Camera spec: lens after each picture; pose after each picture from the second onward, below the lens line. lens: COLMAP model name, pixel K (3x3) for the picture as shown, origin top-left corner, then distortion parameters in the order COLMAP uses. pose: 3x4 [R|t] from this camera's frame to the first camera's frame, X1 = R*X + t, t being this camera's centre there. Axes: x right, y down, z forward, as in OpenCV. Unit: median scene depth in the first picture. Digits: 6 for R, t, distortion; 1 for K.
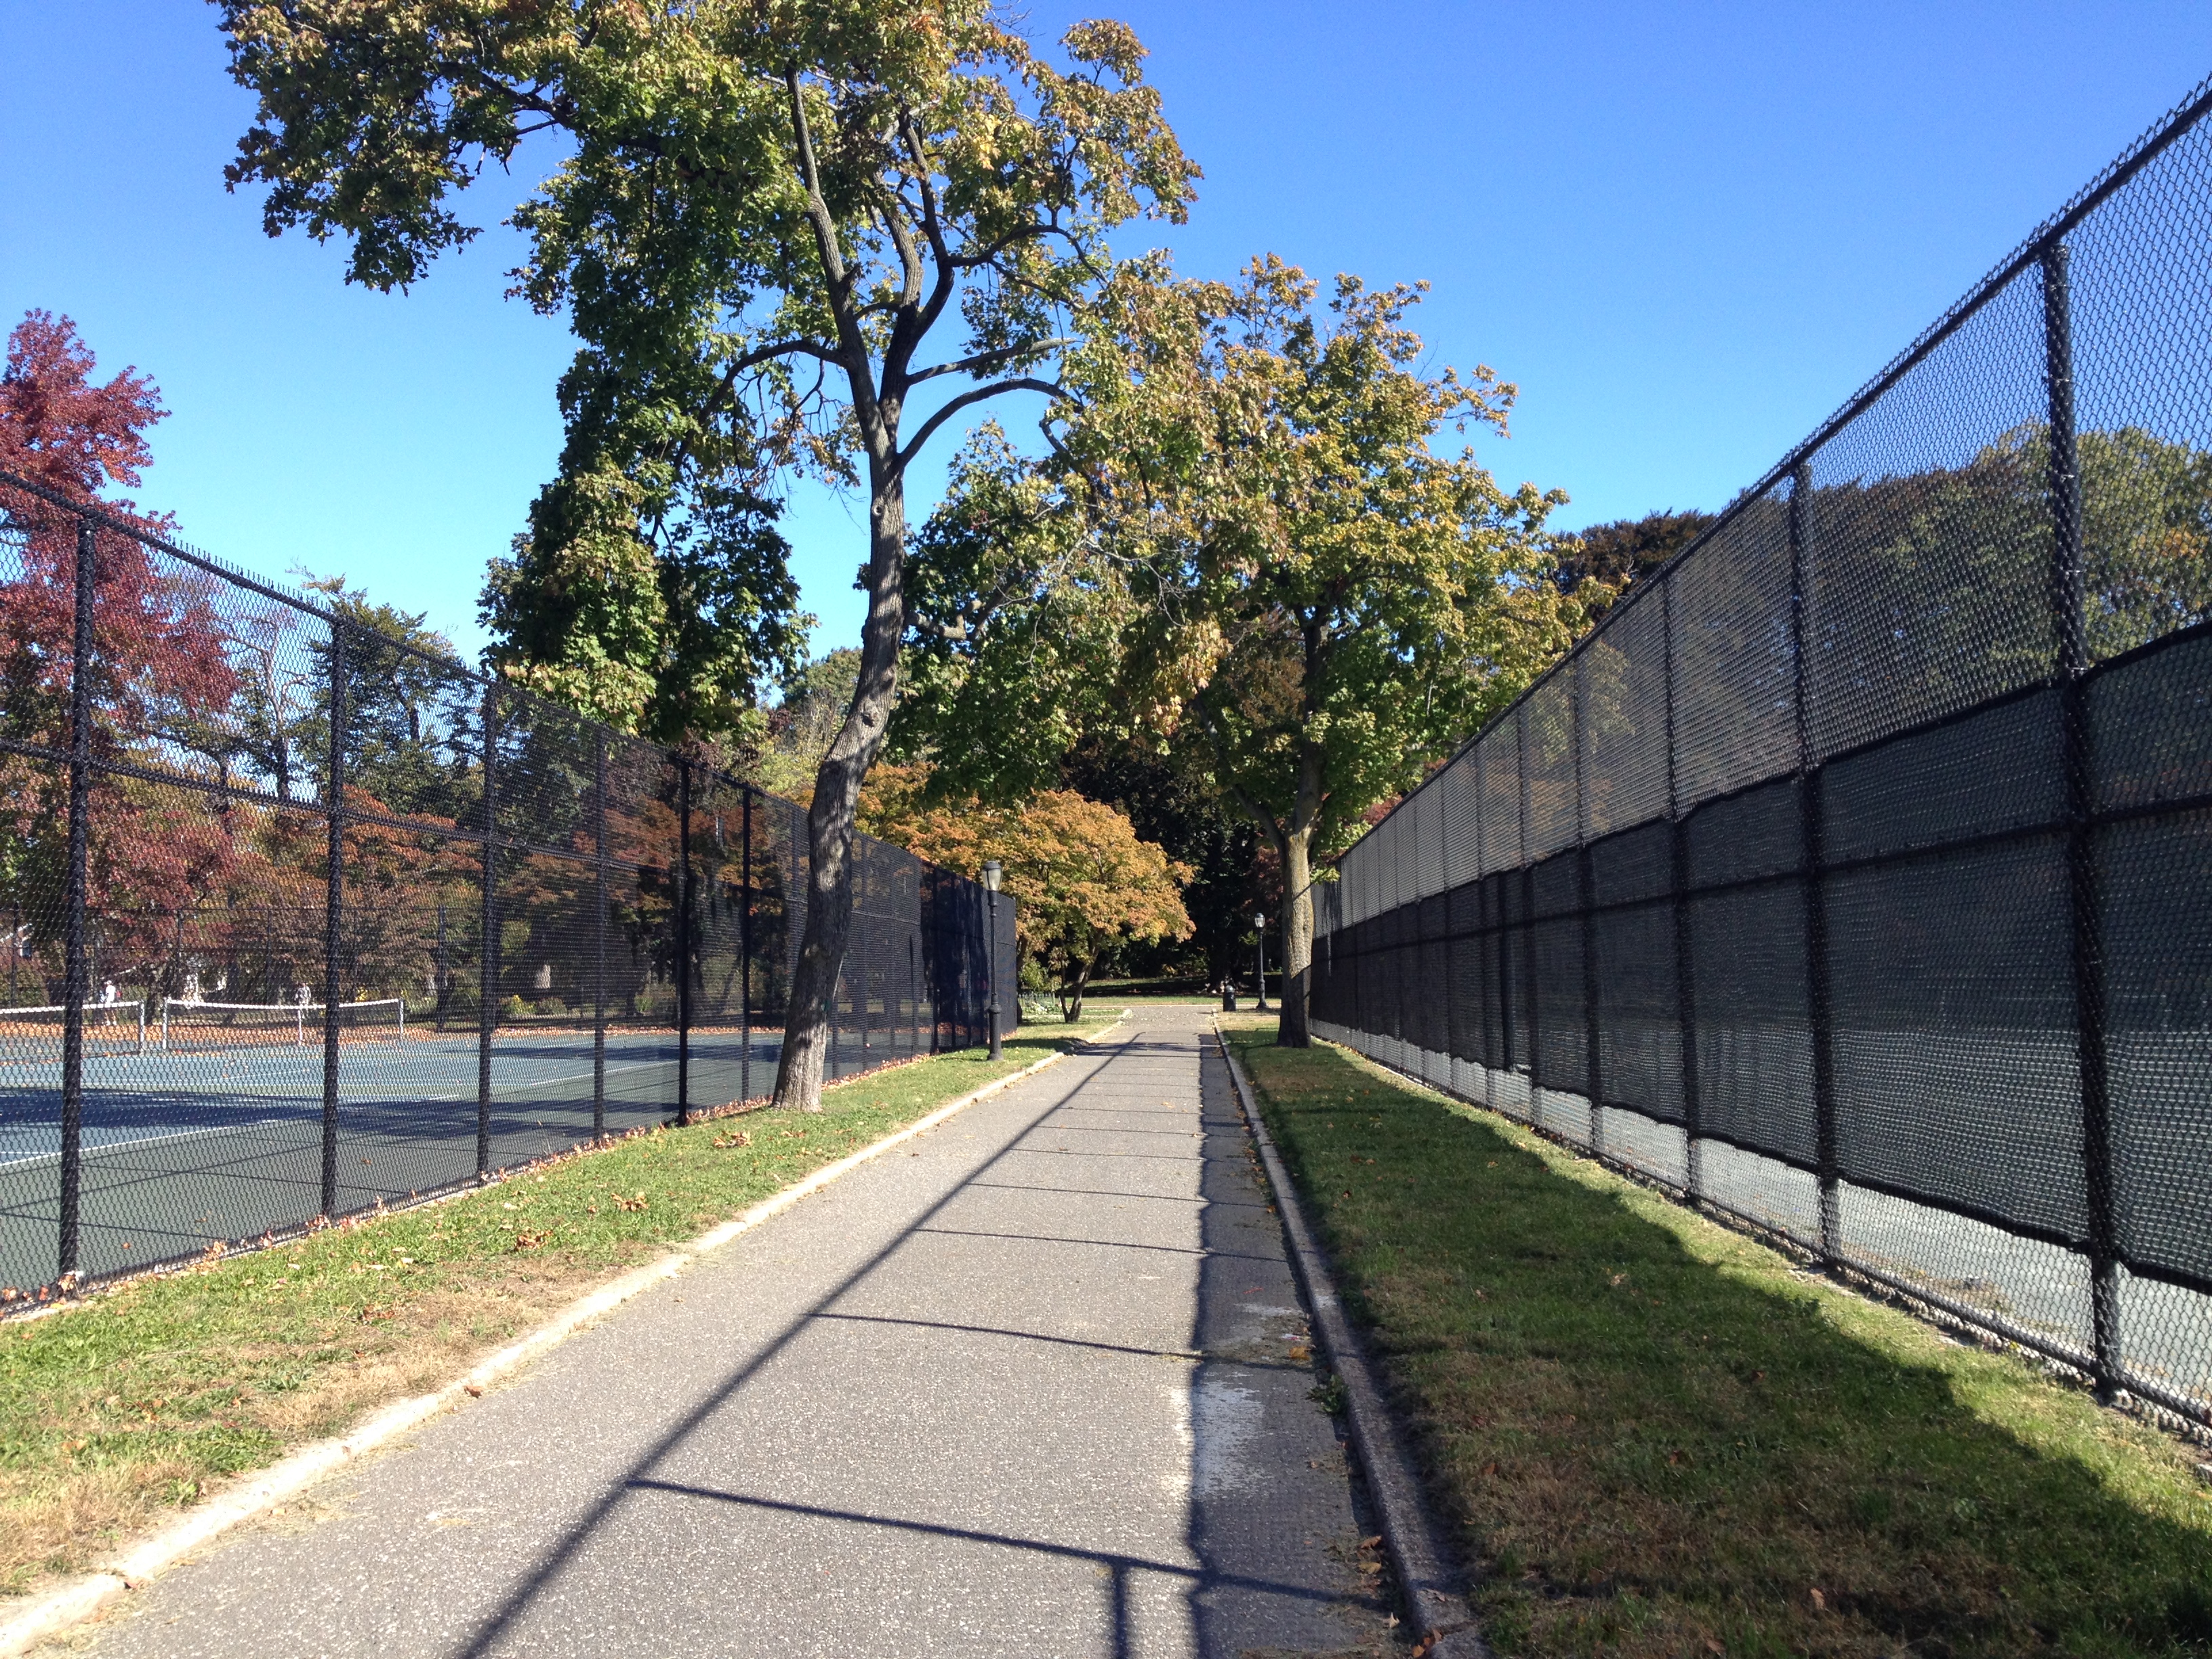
lens RADIAL K [[2244.4, 0, 1036.4], [0, 2244.4, 830.5], [0, 0, 1]] dist [0.134322, -0.357906]
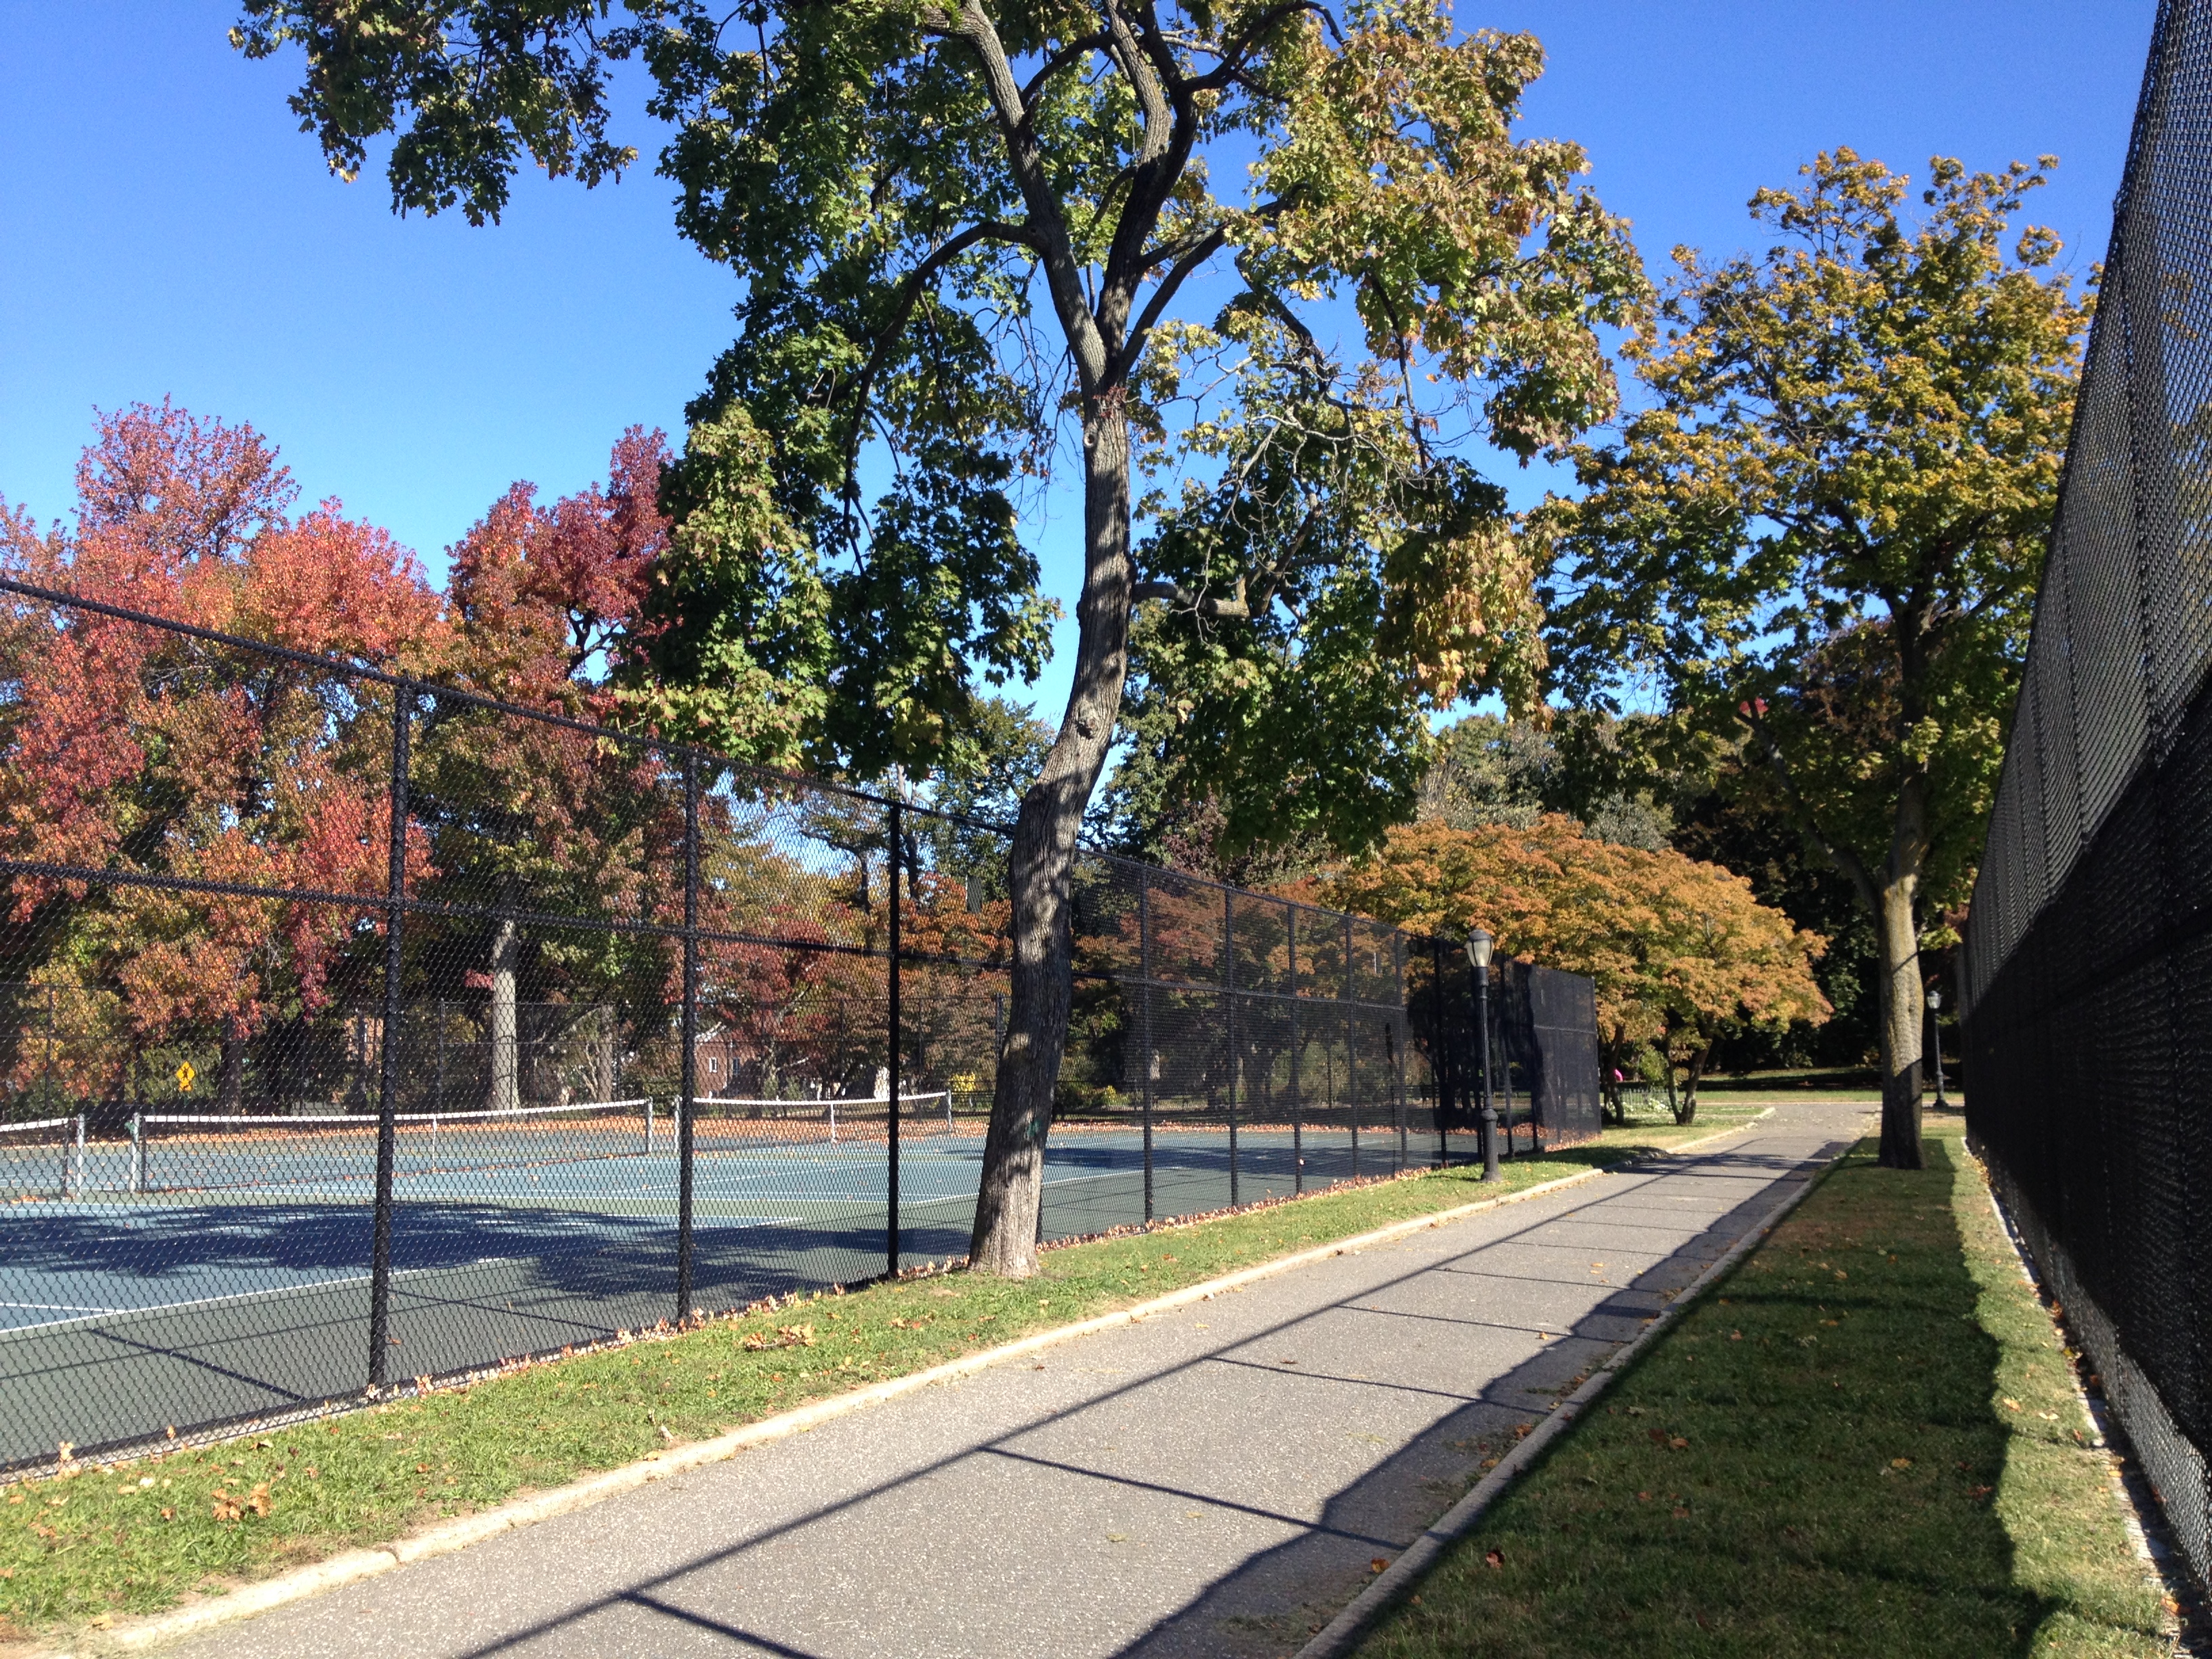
lens RADIAL K [[2042.9, 0, 1102.1], [0, 2042.9, 890.7], [0, 0, 1]] dist [0.063448, -0.243130]
pose [[0.937210, -0.031726, -0.347320, 0.104109], [0.026006, 0.999439, -0.021121, 0.010879], [0.347795, 0.010762, 0.937509, 0.256937]]
